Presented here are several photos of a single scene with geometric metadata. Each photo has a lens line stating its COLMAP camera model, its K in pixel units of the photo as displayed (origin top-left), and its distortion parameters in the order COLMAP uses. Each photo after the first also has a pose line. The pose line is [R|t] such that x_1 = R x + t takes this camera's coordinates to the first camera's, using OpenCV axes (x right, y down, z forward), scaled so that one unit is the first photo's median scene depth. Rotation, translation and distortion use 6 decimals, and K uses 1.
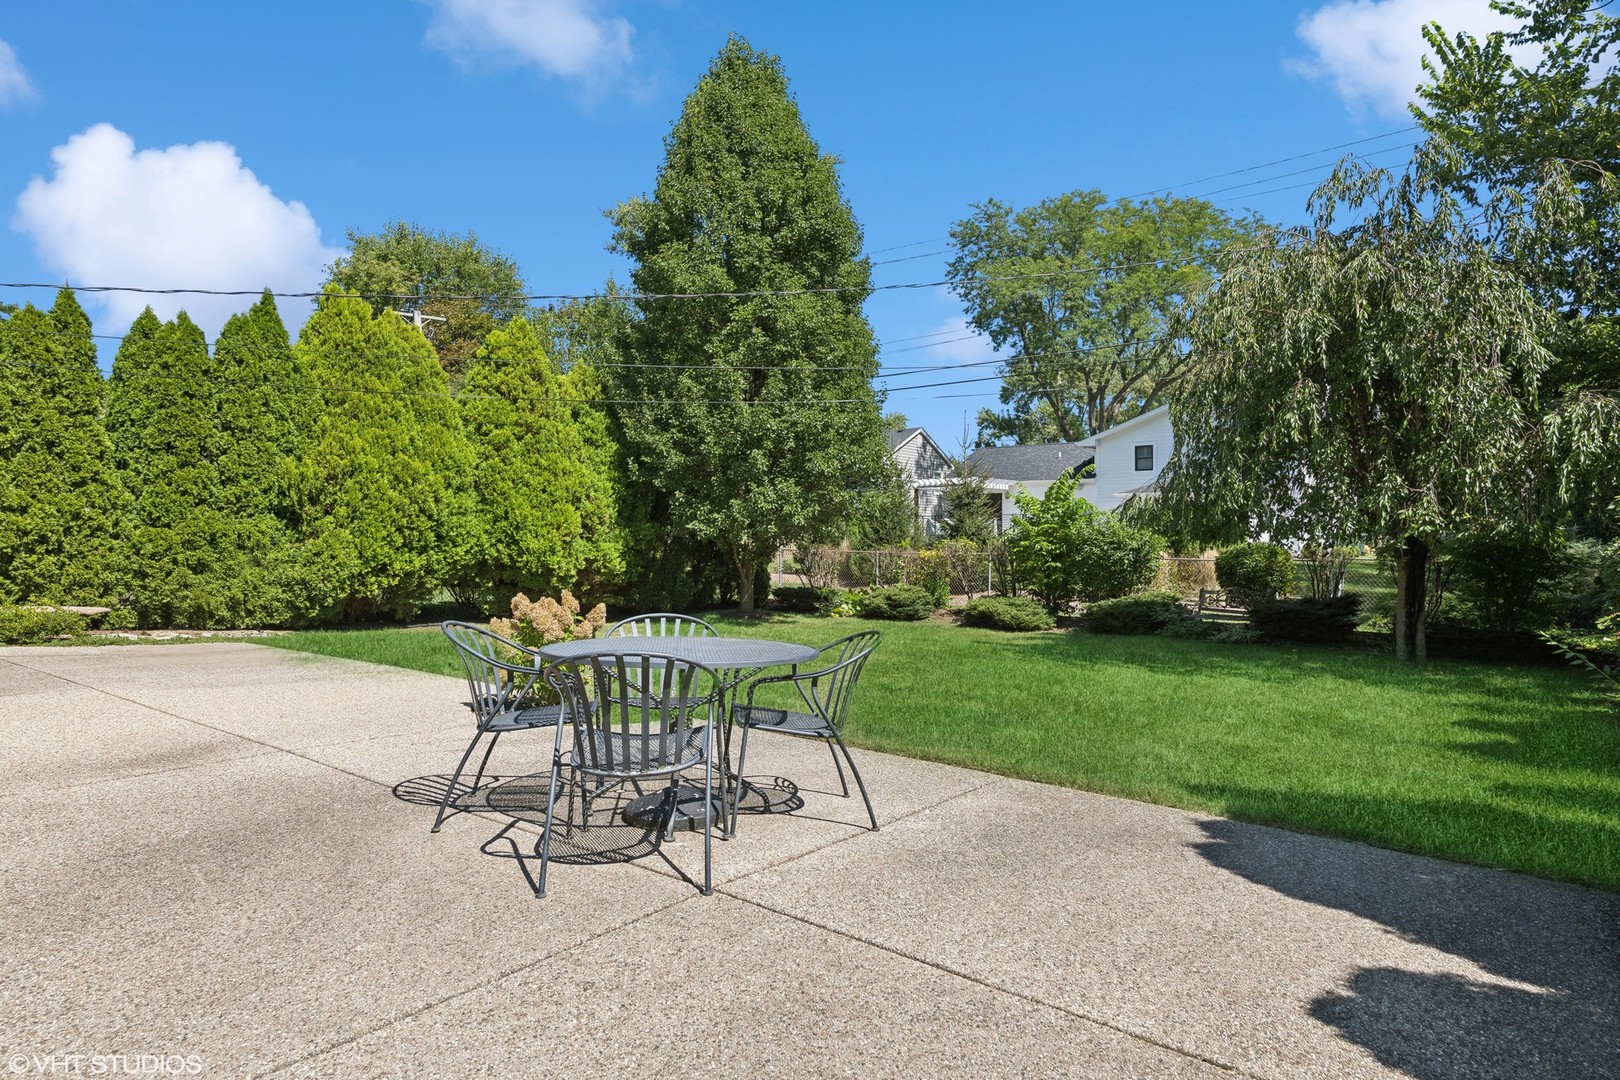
lens RADIAL K [[853.4, 0, 810.0], [0, 853.4, 540.0], [0, 0, 1]] dist [0.000435, 0.000092]
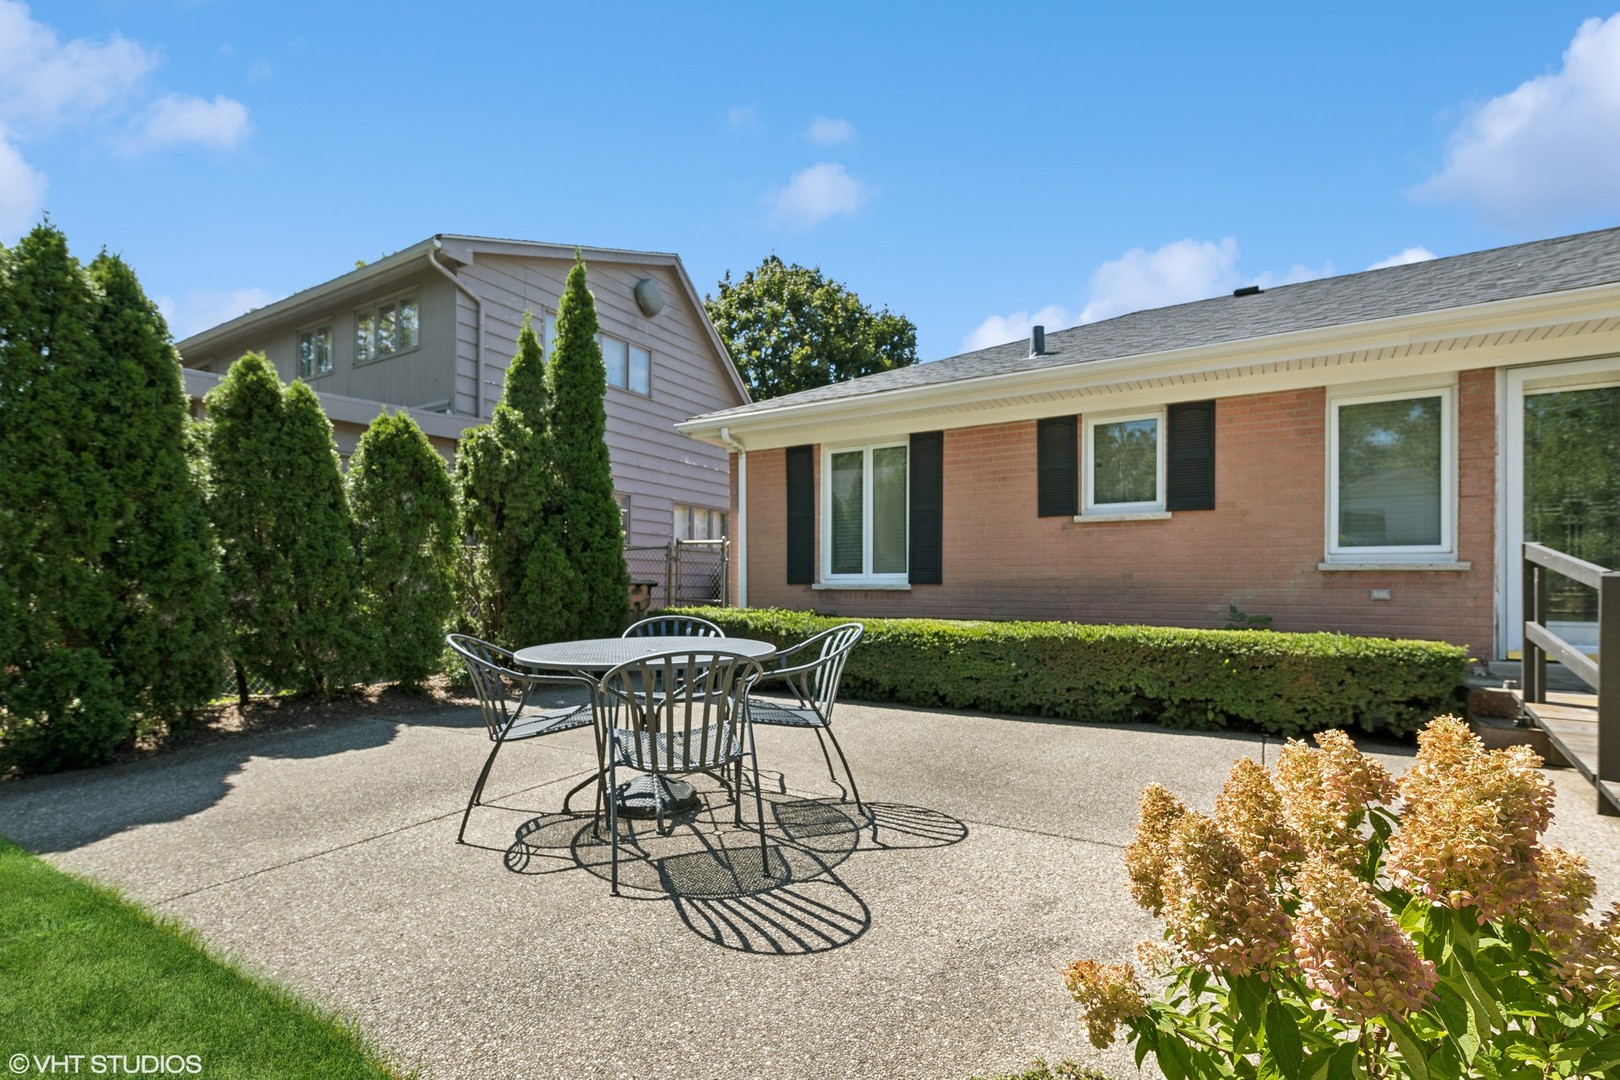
lens RADIAL K [[681.0, 0, 810.0], [0, 681.0, 540.0], [0, 0, 1]] dist [0.008863, -0.000345]
pose [[-0.992448, -0.028431, -0.119327, -0.236219], [-0.022459, 0.998441, -0.051097, 0.017602], [0.120594, -0.048031, -0.991539, 1.848242]]
